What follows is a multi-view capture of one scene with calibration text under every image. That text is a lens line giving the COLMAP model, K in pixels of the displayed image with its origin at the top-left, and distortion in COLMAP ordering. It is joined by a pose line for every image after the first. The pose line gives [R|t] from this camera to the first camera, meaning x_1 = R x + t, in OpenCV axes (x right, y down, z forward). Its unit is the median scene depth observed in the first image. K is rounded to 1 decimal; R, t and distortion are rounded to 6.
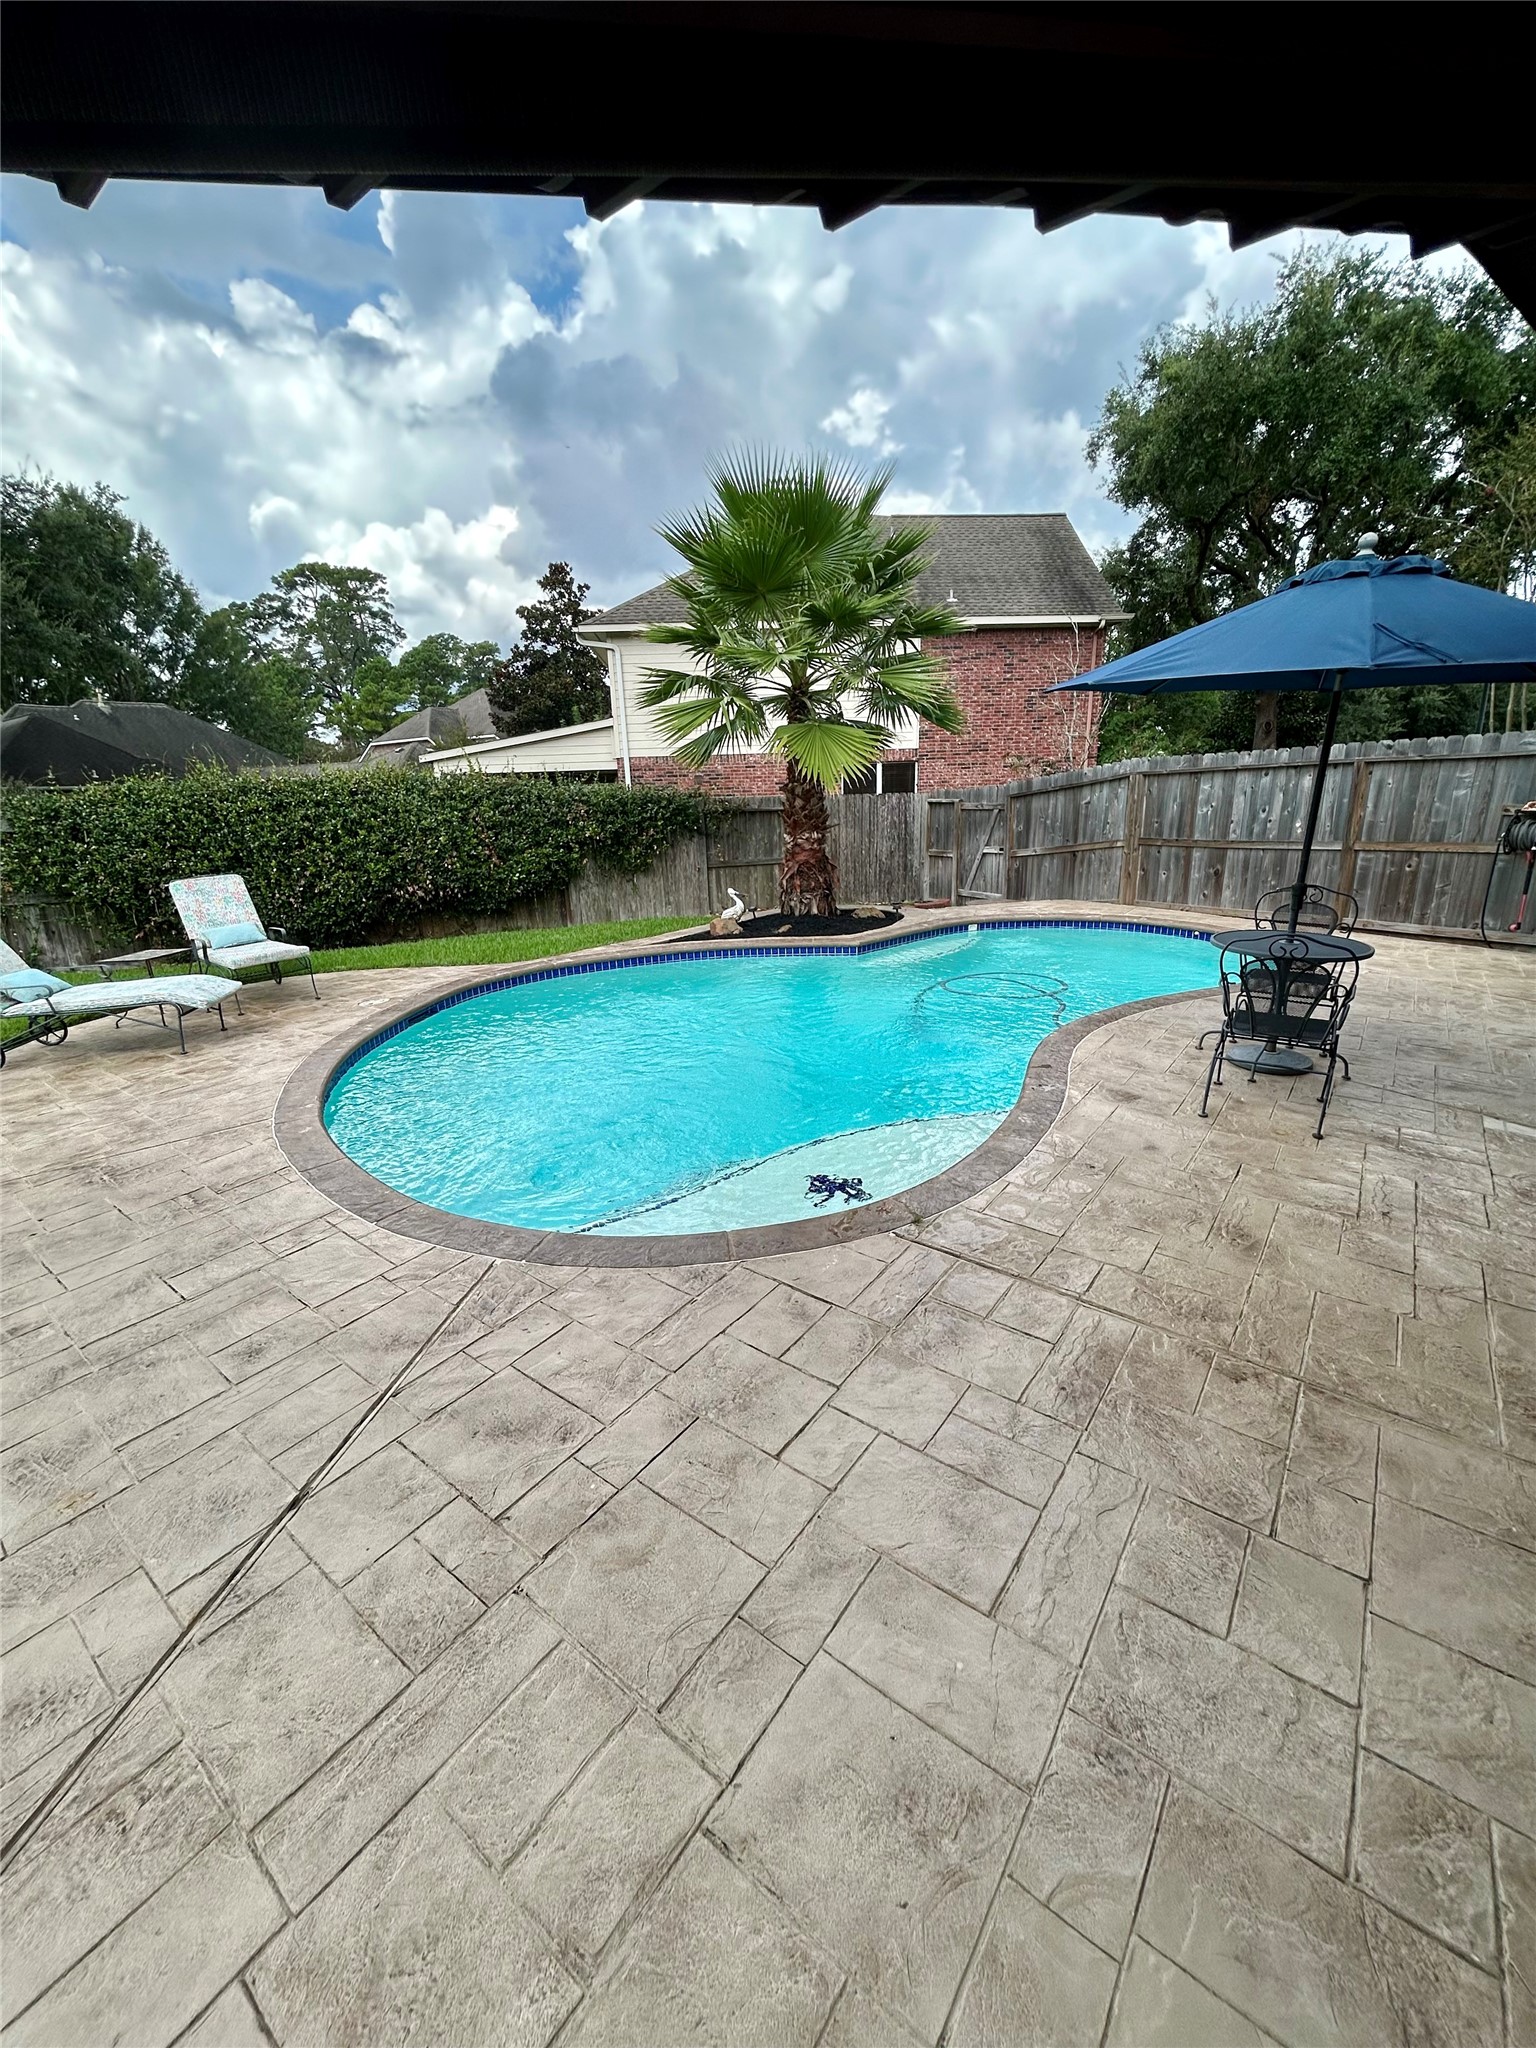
lens RADIAL K [[827.4, 0, 768.0], [0, 827.4, 1024.0], [0, 0, 1]] dist [-0.002072, -0.000137]
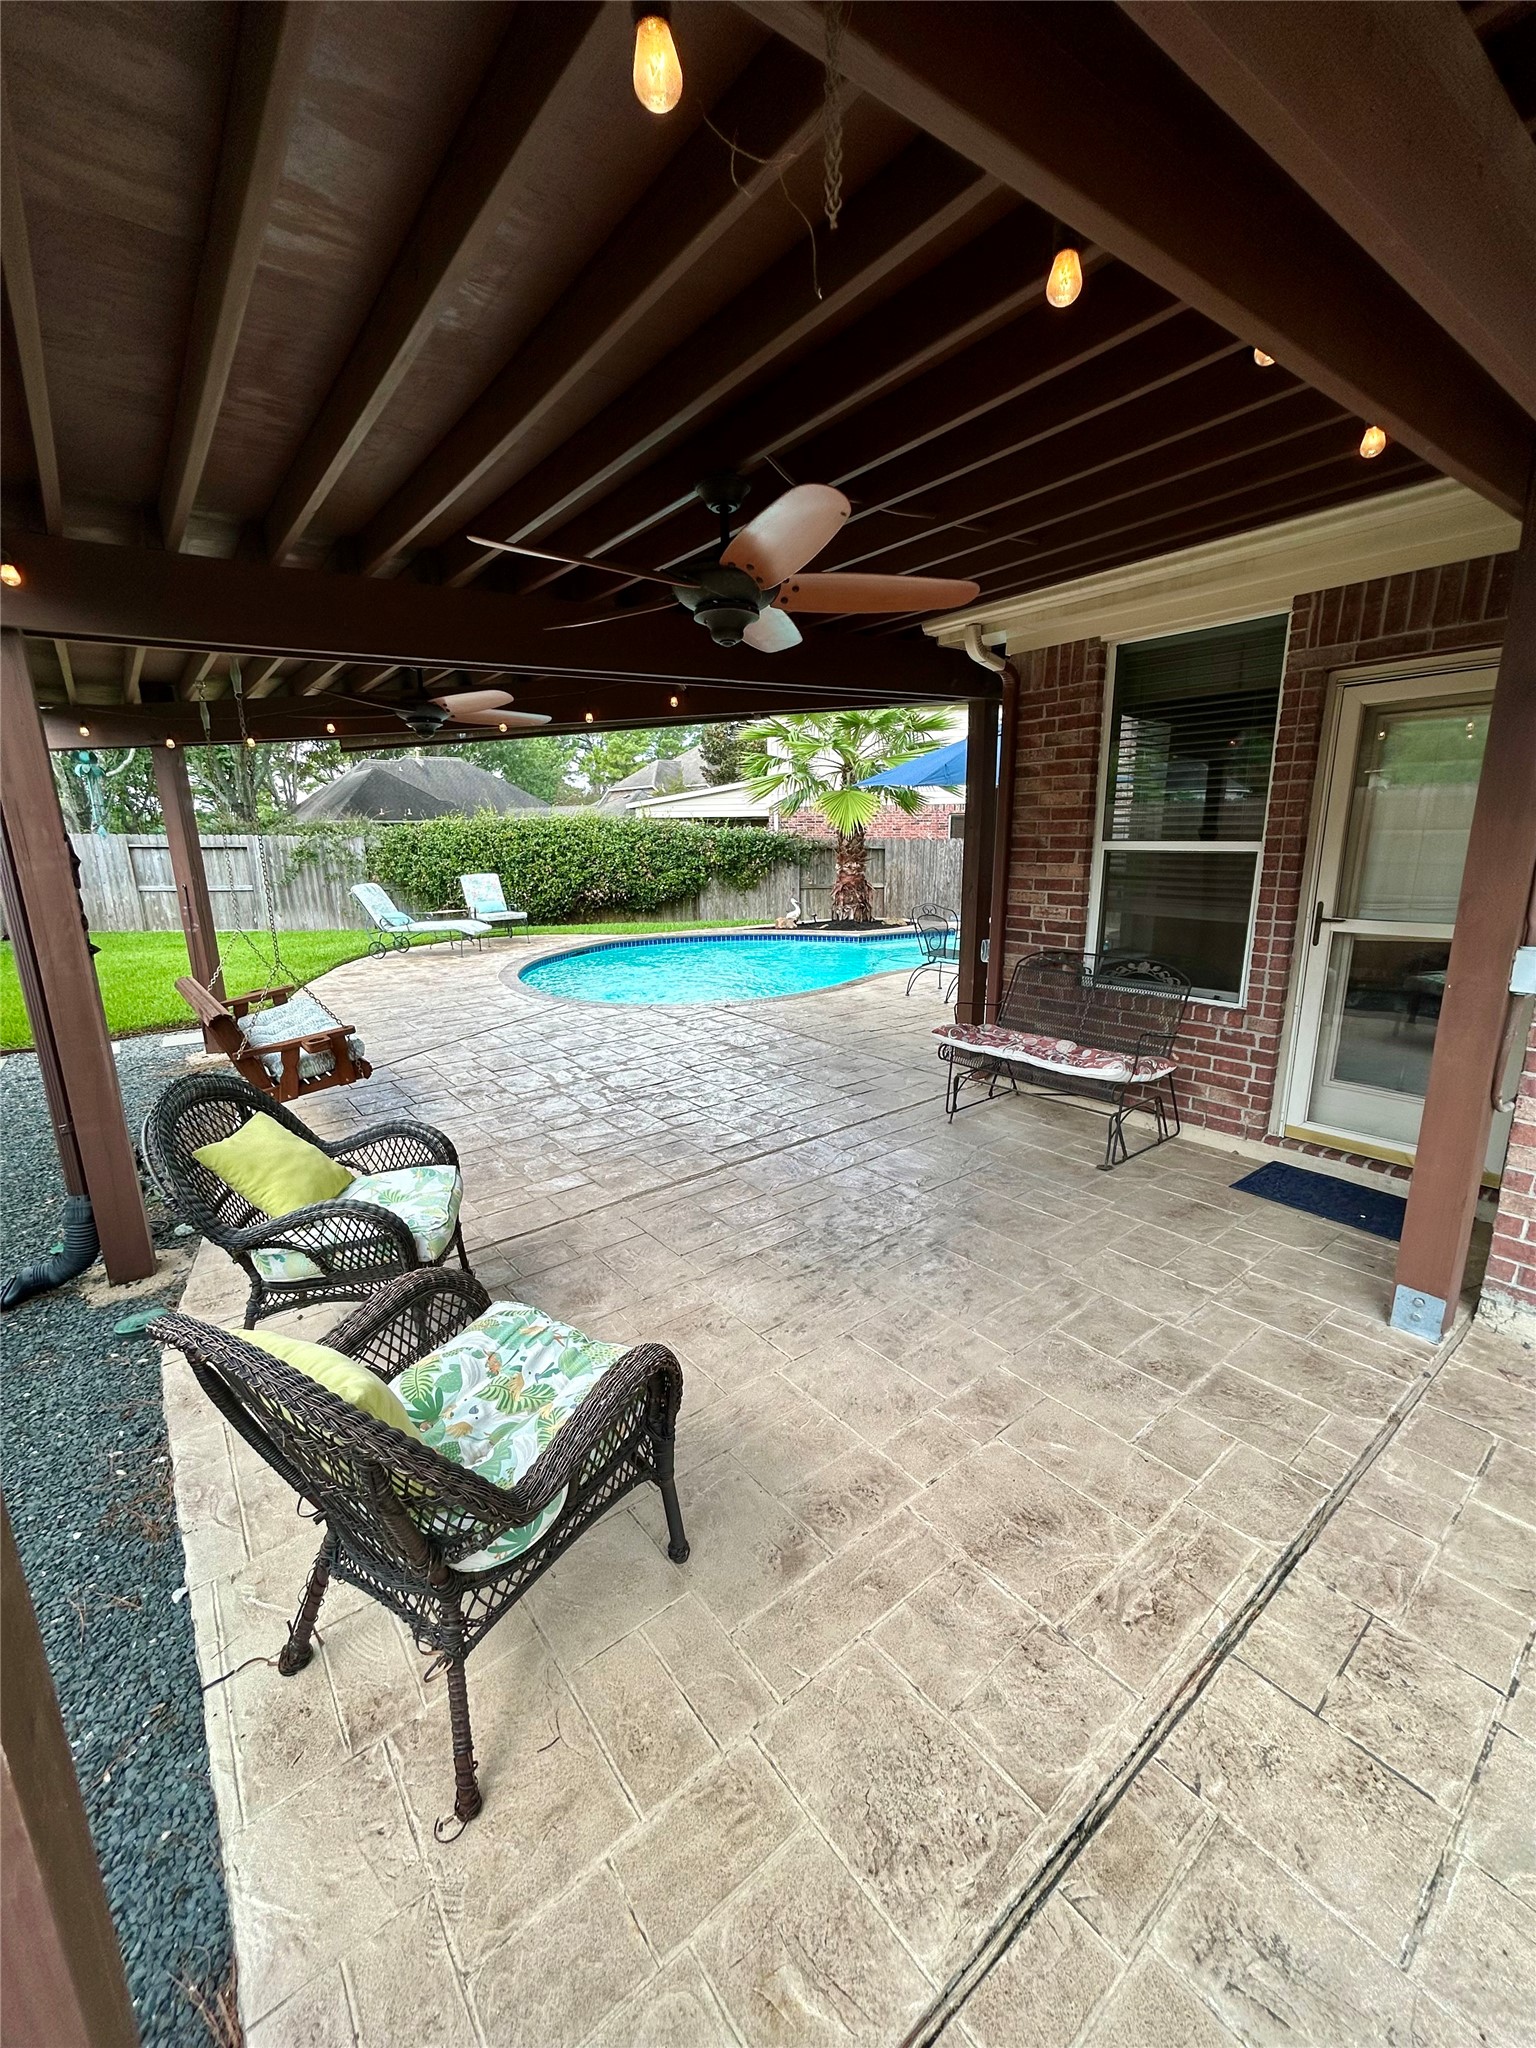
lens RADIAL K [[827.4, 0, 768.0], [0, 827.4, 1024.0], [0, 0, 1]] dist [-0.002072, -0.000137]
pose [[0.967791, 0.077793, -0.239435, 0.263527], [-0.089755, 0.995182, -0.039453, 0.112178], [0.235212, 0.059673, 0.970111, -0.398051]]
